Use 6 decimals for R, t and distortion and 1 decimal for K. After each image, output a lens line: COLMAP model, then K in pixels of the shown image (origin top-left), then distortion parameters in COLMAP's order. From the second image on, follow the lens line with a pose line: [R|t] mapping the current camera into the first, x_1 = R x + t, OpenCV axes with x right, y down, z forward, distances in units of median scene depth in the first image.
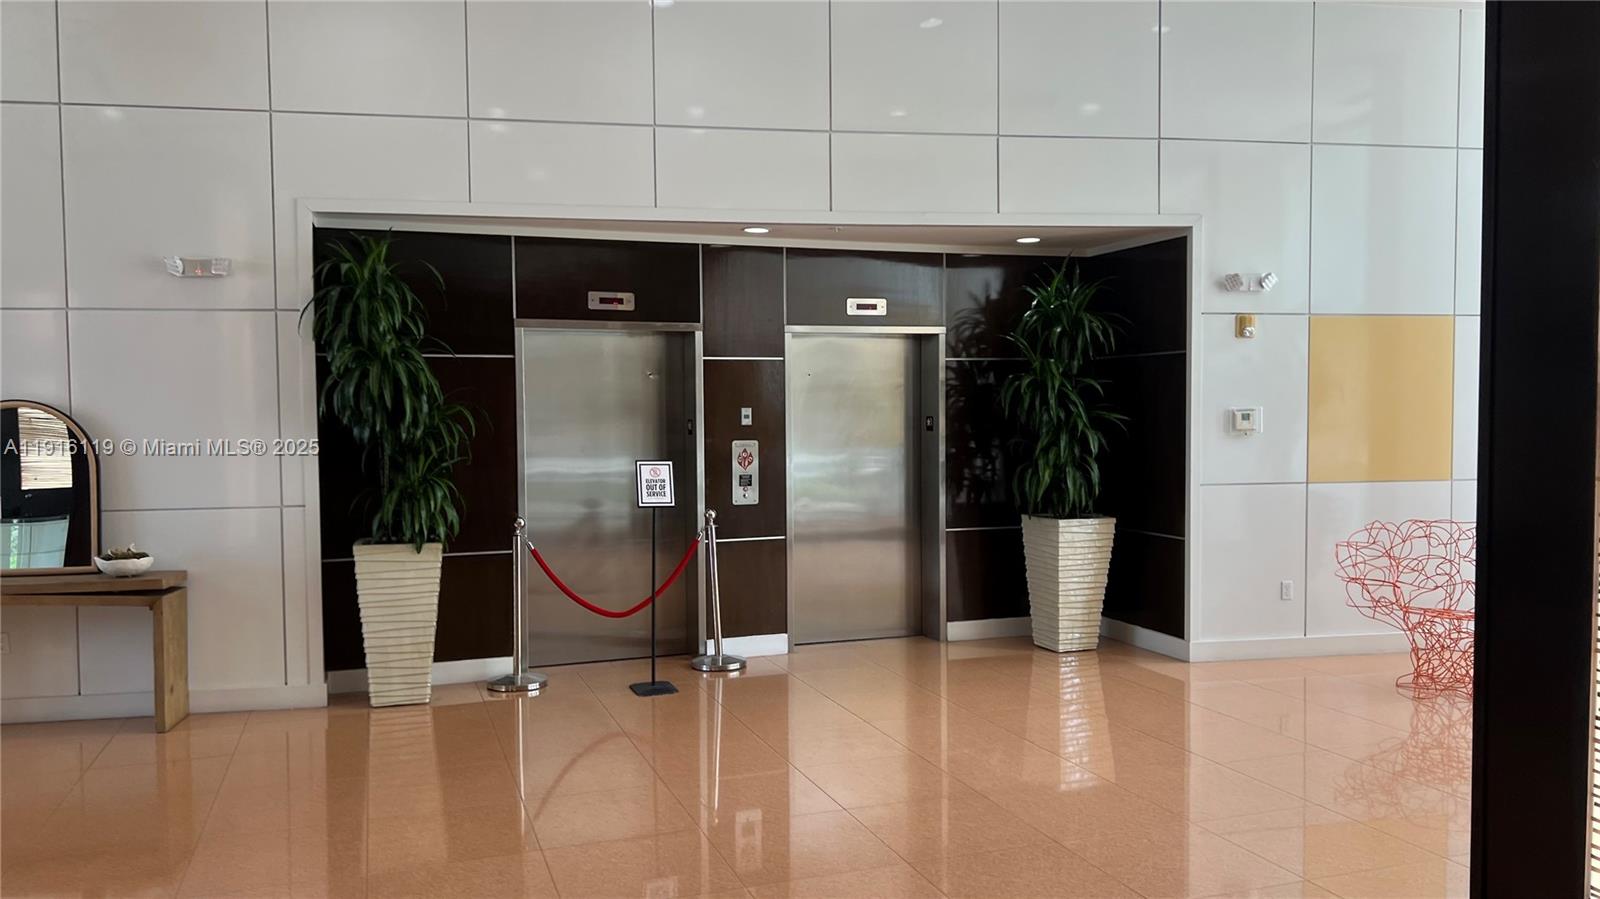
lens RADIAL K [[1159.0, 0, 800.0], [0, 1159.0, 449.5], [0, 0, 1]] dist [0.002737, -0.000074]
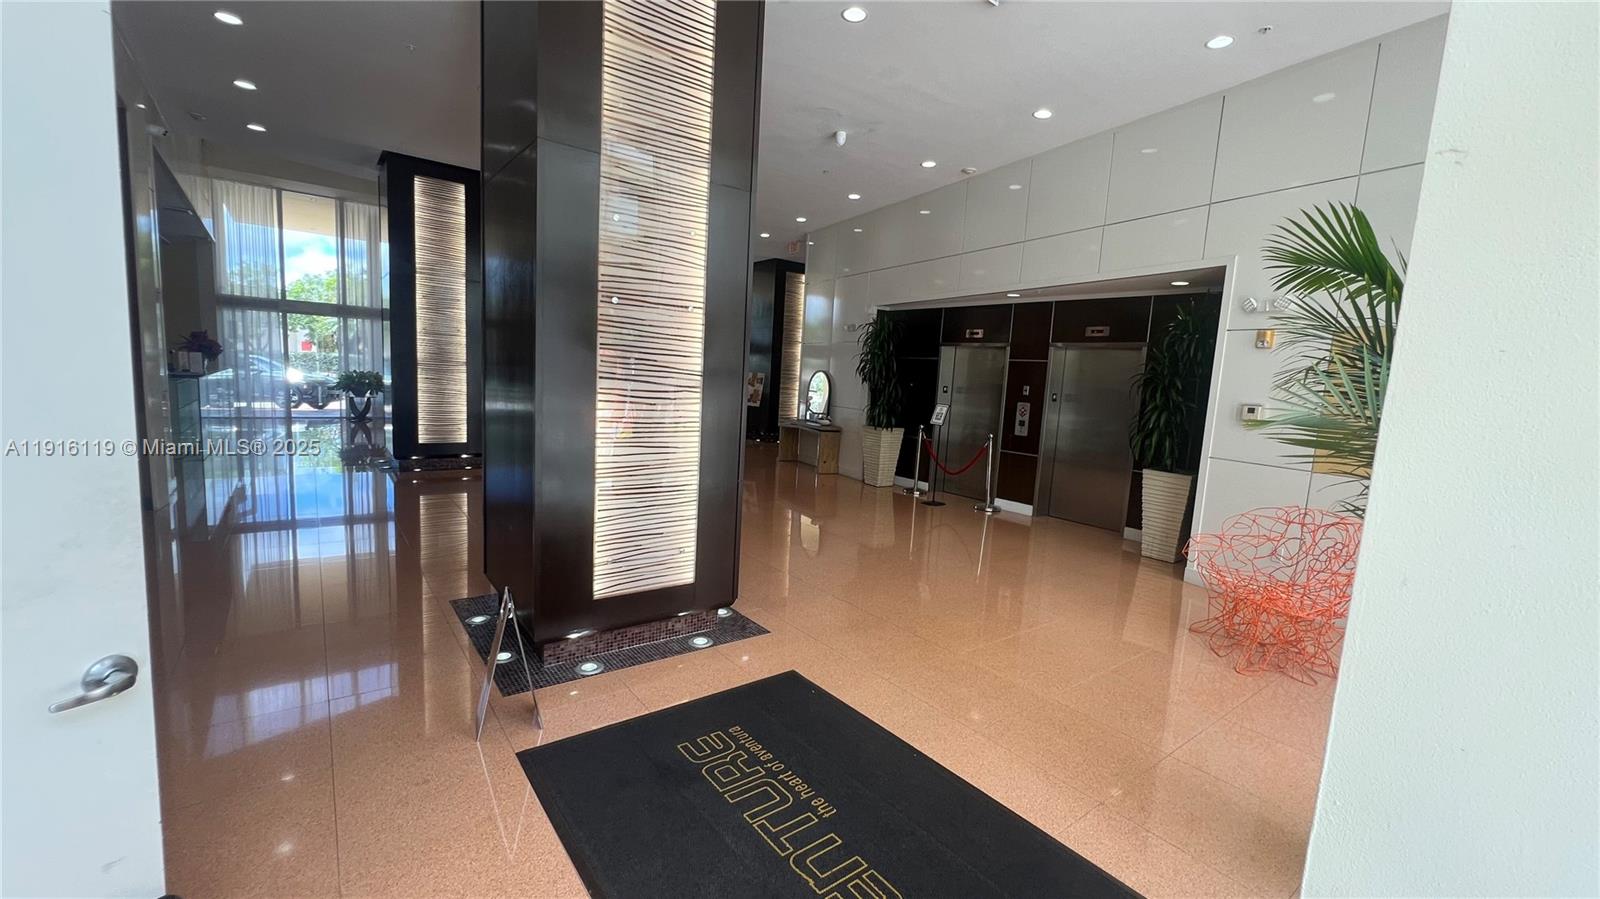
lens RADIAL K [[644.5, 0, 800.0], [0, 644.5, 449.5], [0, 0, 1]] dist [-0.000267, -0.000012]
pose [[0.298466, 0.139420, -0.944182, 0.880804], [-0.092908, 0.988819, 0.116642, -0.021701], [0.949887, 0.052909, 0.308082, 0.310657]]
